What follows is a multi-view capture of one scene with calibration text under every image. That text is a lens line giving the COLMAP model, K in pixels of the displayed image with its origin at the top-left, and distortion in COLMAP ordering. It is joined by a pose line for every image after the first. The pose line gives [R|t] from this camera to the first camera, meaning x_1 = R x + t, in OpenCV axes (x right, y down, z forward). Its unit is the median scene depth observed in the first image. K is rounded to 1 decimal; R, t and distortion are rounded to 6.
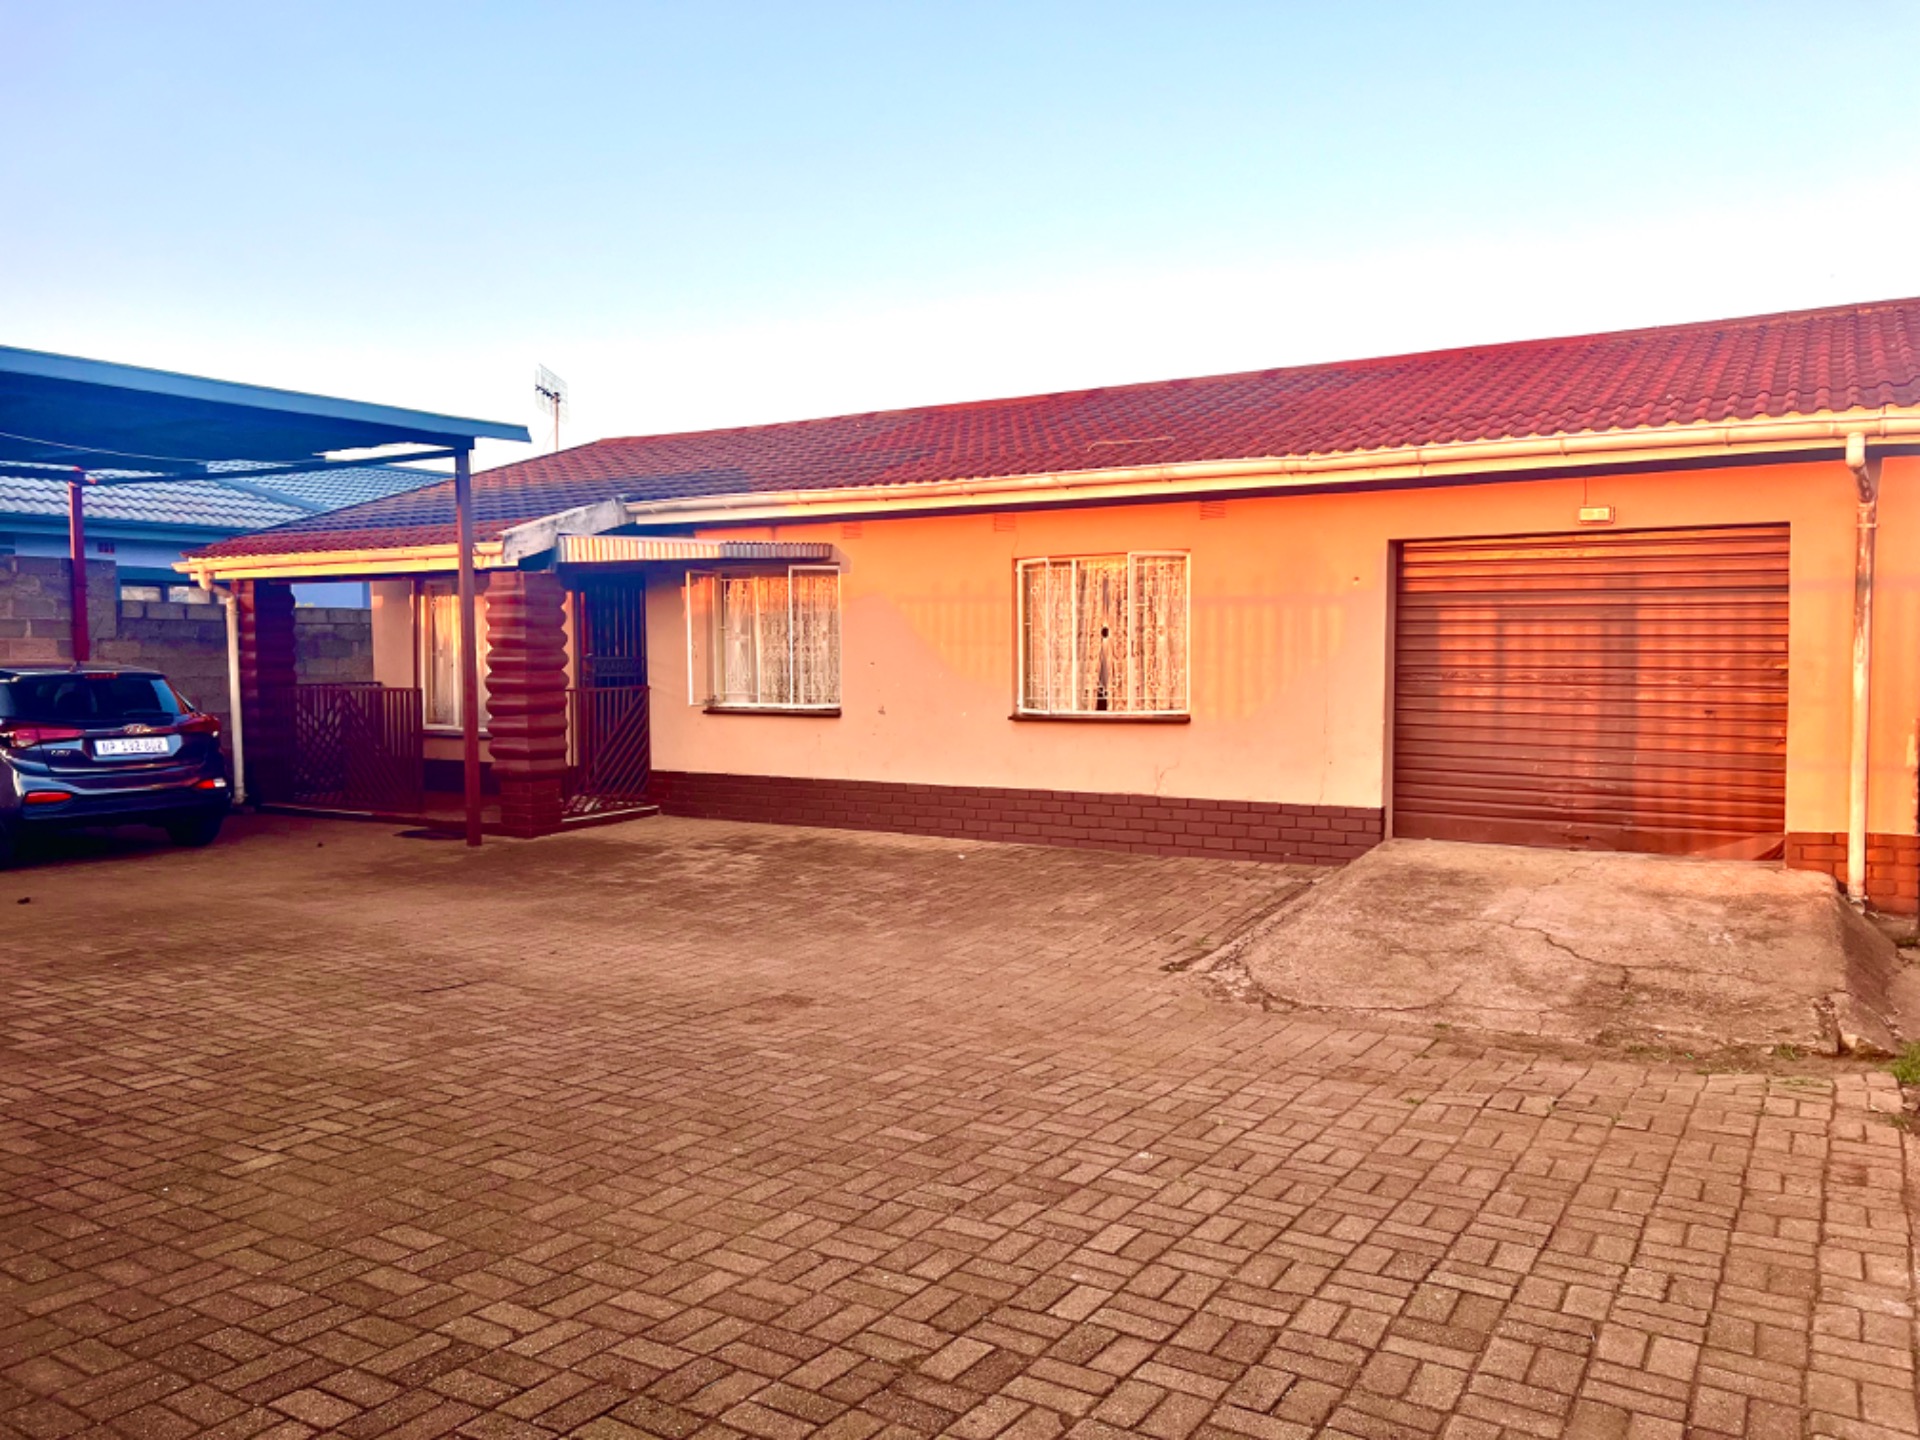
lens RADIAL K [[1471.9, 0, 958.9], [0, 1471.9, 716.9], [0, 0, 1]] dist [0.061252, -0.014397]
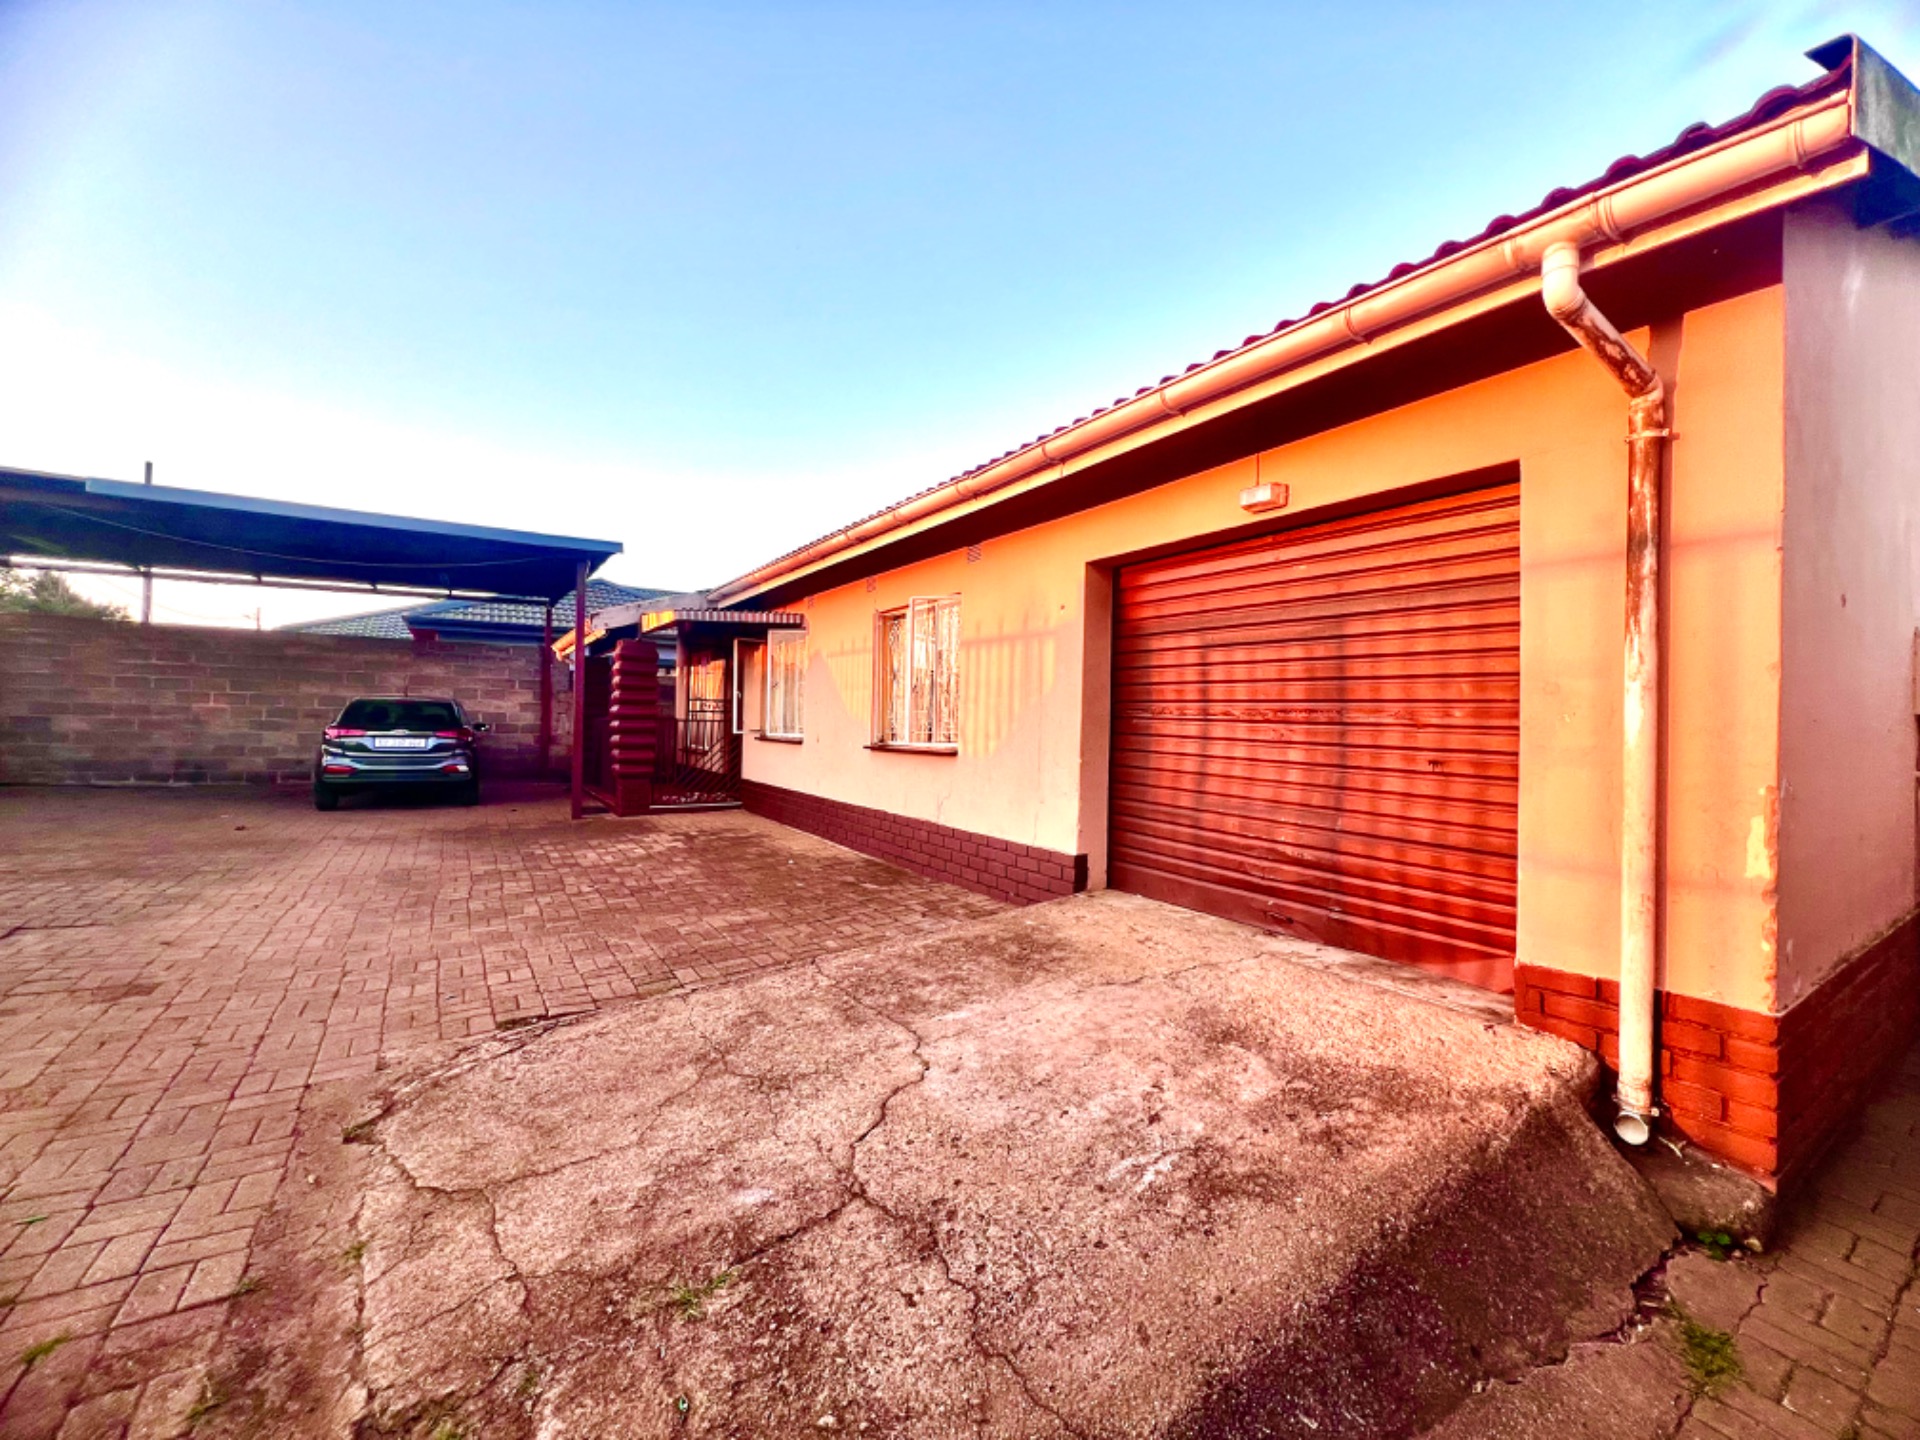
lens RADIAL K [[771.0, 0, 959.7], [0, 771.0, 718.6], [0, 0, 1]] dist [0.000089, 0.000736]
pose [[0.887911, 0.020582, -0.459555, 0.453799], [-0.045980, 0.997967, -0.044142, 0.001965], [0.457712, 0.060324, 0.887051, 0.563270]]
